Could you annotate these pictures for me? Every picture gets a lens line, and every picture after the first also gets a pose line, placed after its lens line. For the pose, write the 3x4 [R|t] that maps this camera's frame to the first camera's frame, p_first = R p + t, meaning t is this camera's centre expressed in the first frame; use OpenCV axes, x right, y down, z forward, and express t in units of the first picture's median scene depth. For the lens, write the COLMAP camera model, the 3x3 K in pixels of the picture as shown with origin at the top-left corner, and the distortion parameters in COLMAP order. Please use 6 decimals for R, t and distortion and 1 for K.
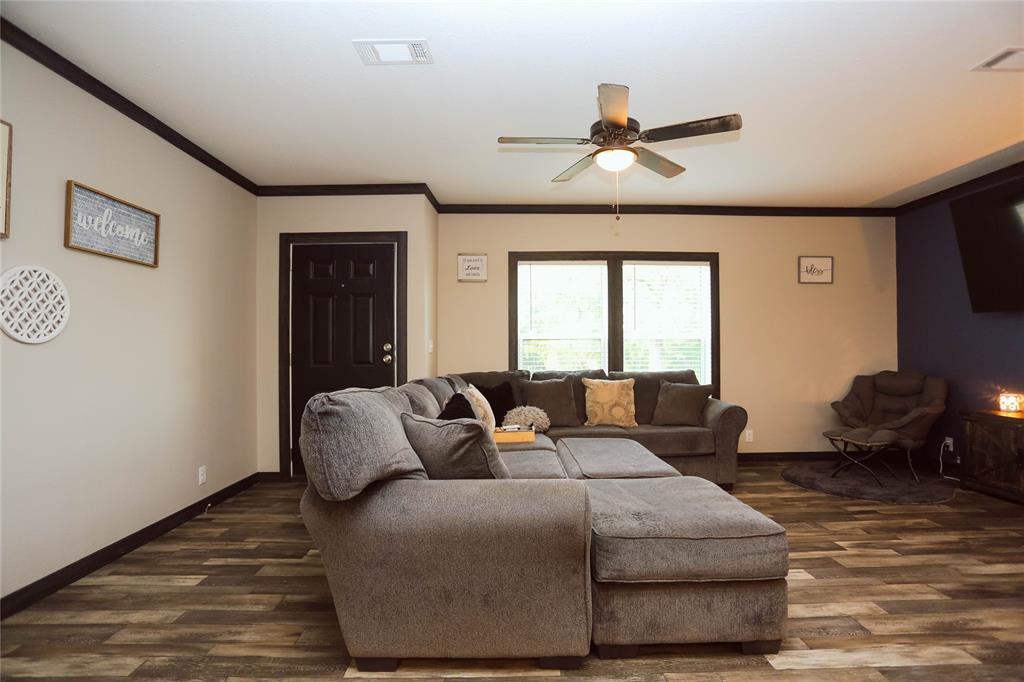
lens RADIAL K [[488.8, 0, 512.0], [0, 488.8, 341.0], [0, 0, 1]] dist [-0.065581, 0.025522]
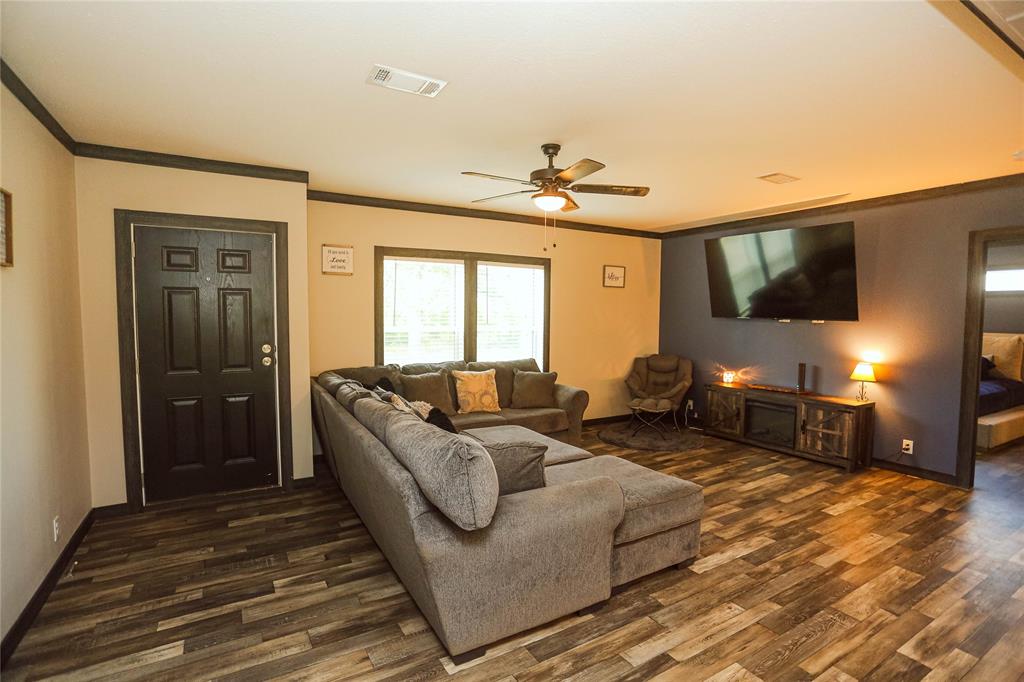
lens RADIAL K [[488.8, 0, 512.0], [0, 488.8, 341.0], [0, 0, 1]] dist [-0.065581, 0.025522]
pose [[0.868232, -0.017816, 0.495839, -0.303911], [-0.018387, 0.997513, 0.068037, -0.072280], [-0.495818, -0.068189, 0.865745, -0.010966]]
